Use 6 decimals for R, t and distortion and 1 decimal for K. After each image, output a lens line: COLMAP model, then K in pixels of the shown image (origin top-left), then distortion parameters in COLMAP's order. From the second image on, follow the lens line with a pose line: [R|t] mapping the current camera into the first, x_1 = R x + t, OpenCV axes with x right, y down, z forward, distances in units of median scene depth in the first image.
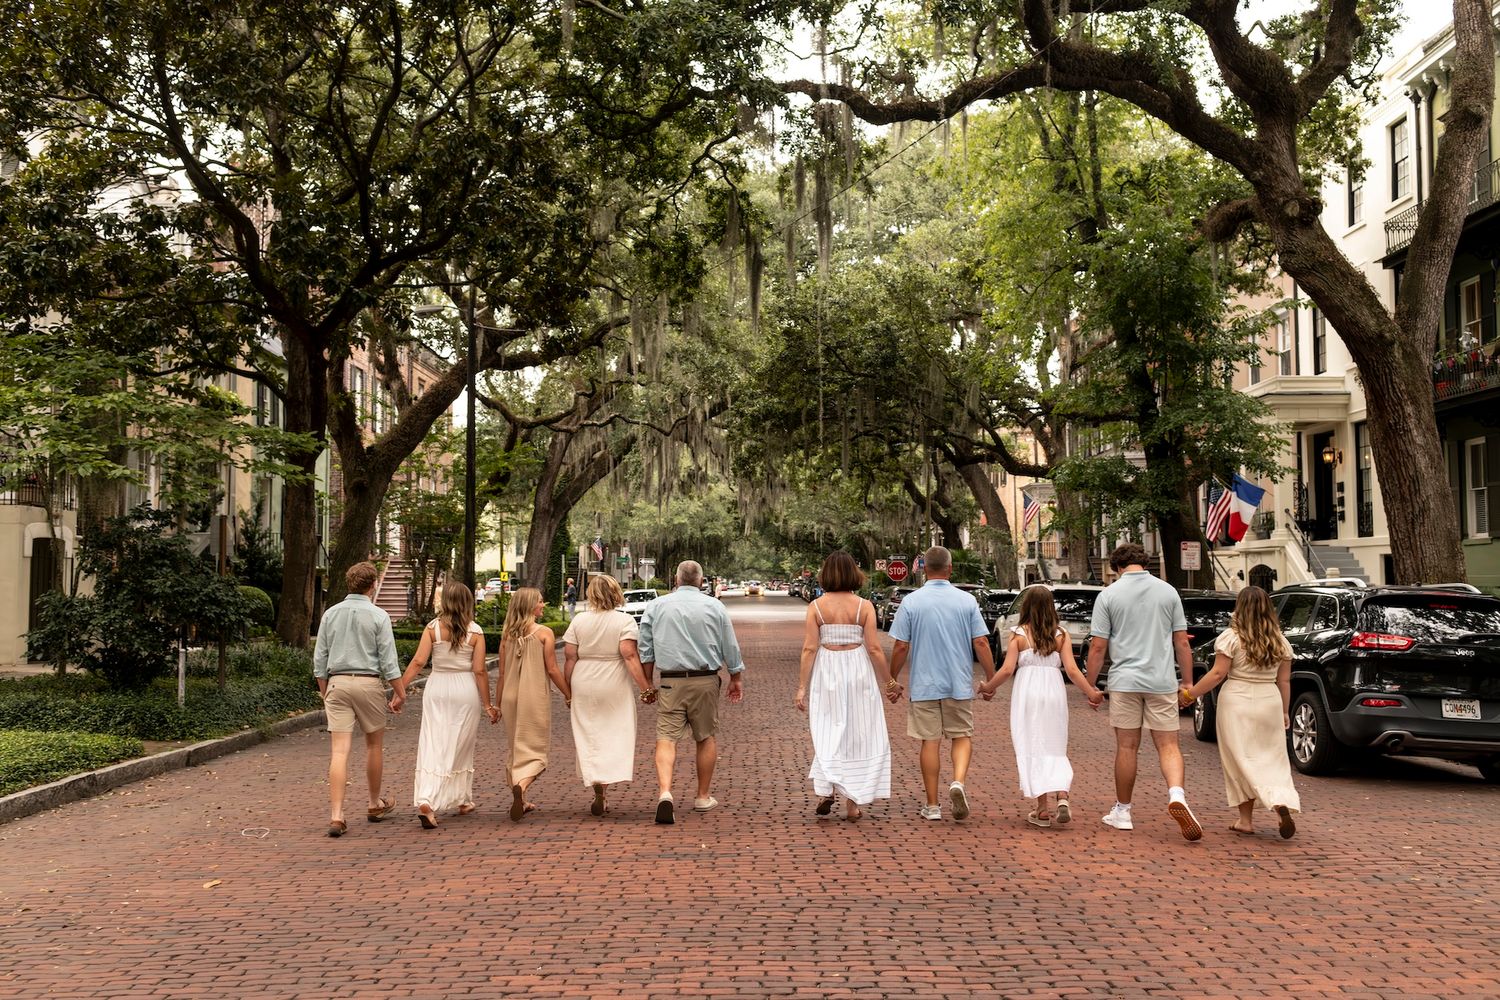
lens RADIAL K [[1562.6, 0, 771.6], [0, 1562.6, 506.6], [0, 0, 1]] dist [0.003493, 0.006680]
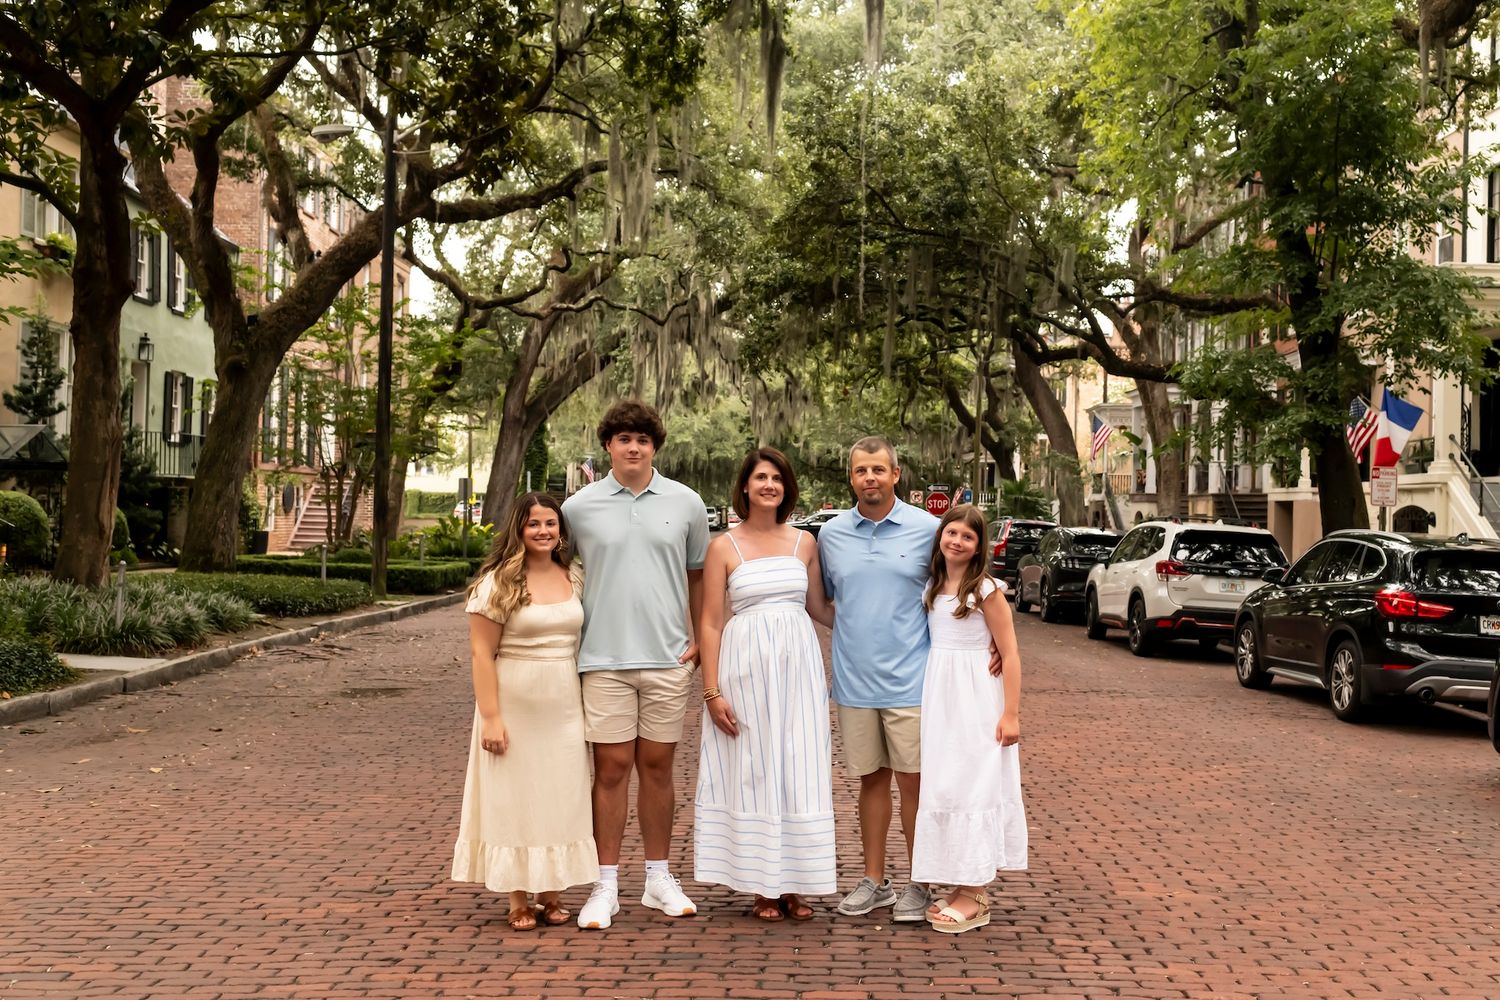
lens RADIAL K [[1575.5, 0, 817.6], [0, 1575.5, 506.0], [0, 0, 1]] dist [0.001221, 0.022020]
pose [[0.999504, 0.026434, 0.017122, 0.001758], [-0.027114, 0.998802, 0.040747, 0.013266], [-0.016024, -0.041191, 0.999023, 0.216639]]
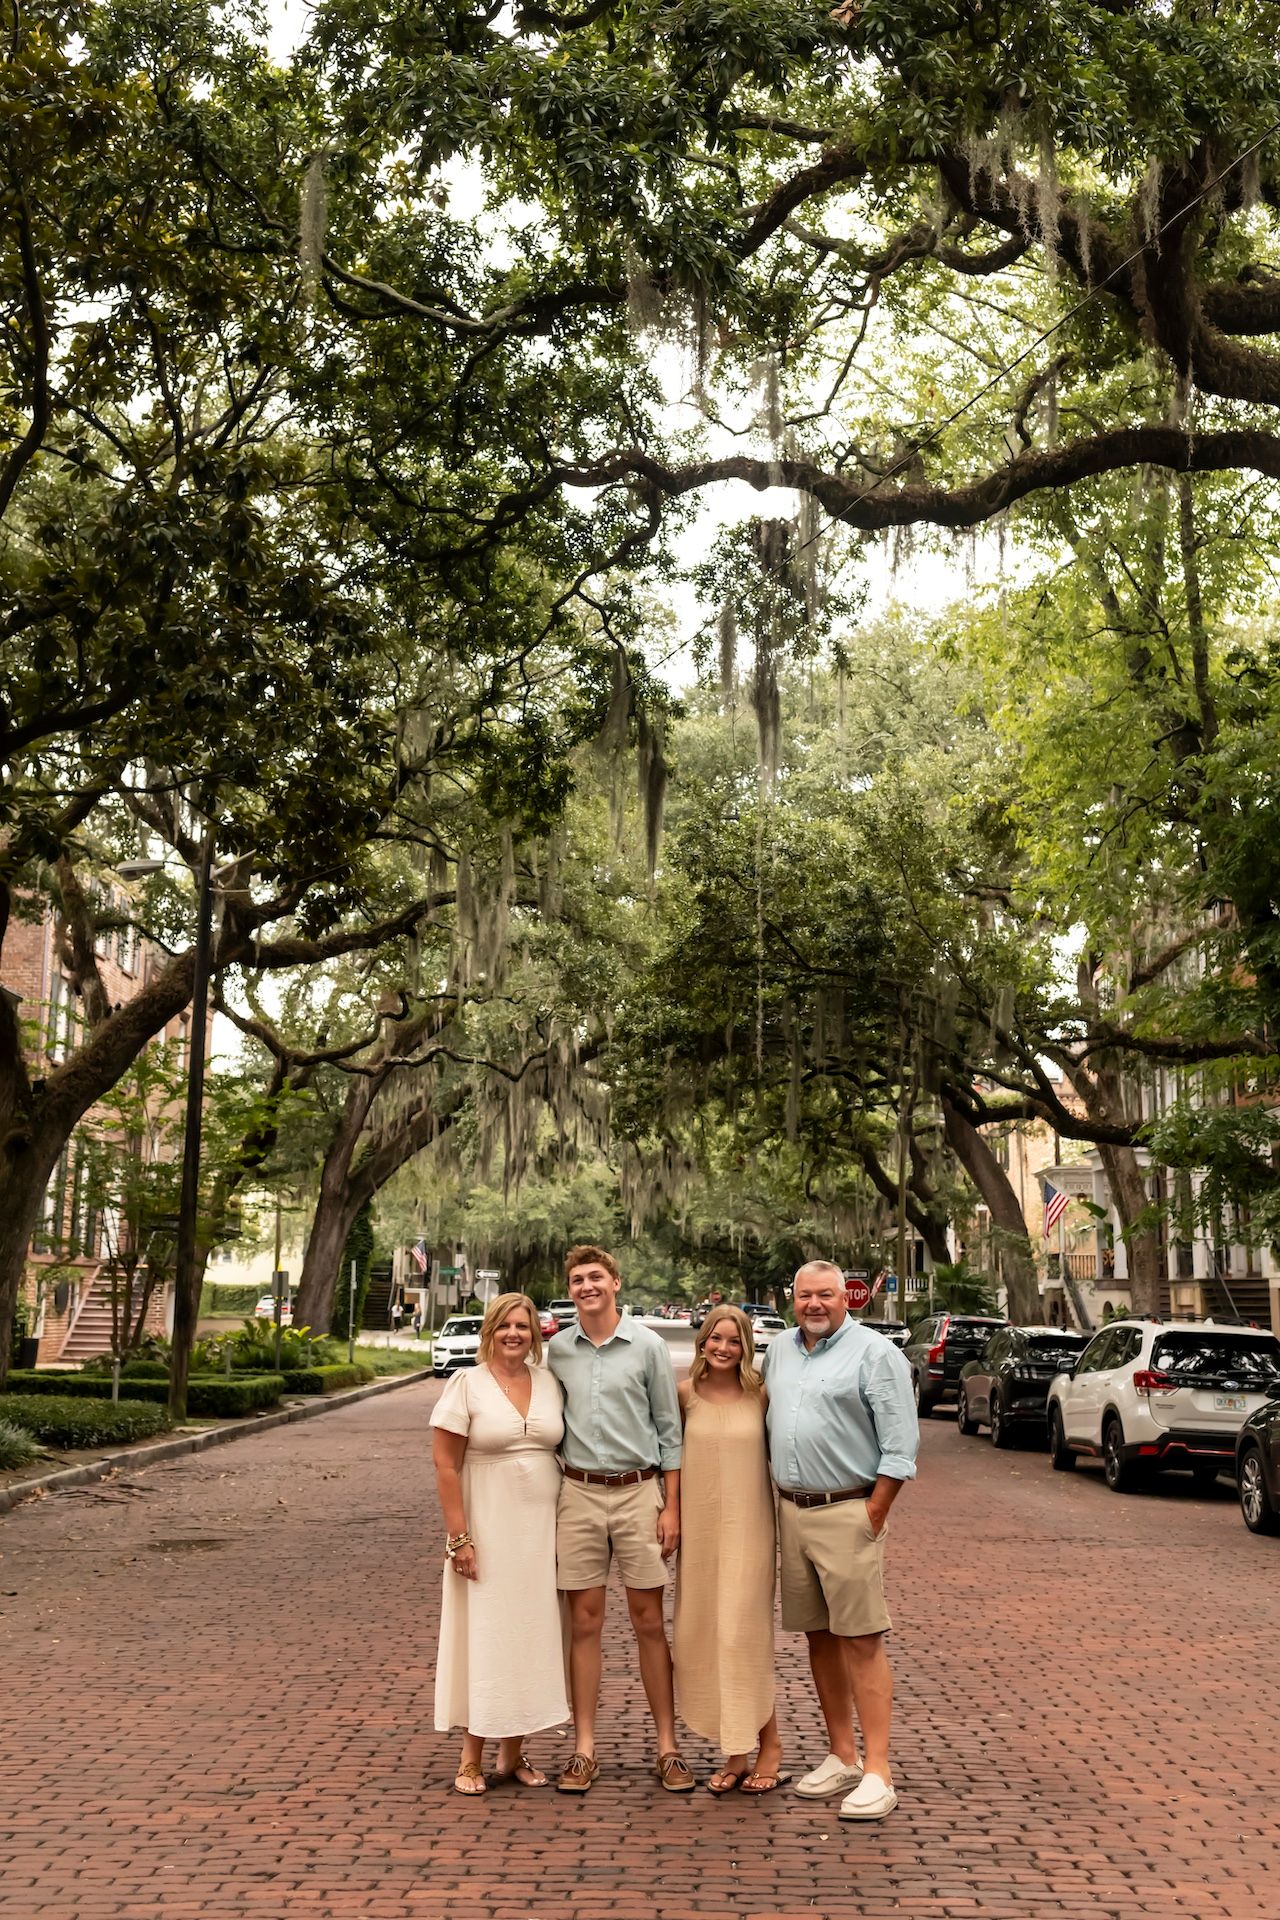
lens RADIAL K [[1955.1, 0, 609.0], [0, 1955.1, 935.5], [0, 0, 1]] dist [0.003257, 0.007129]
pose [[0.999494, 0.011343, -0.029713, -0.003489], [-0.015351, 0.990264, -0.138353, 0.008590], [0.027855, 0.138739, 0.989937, 0.194025]]
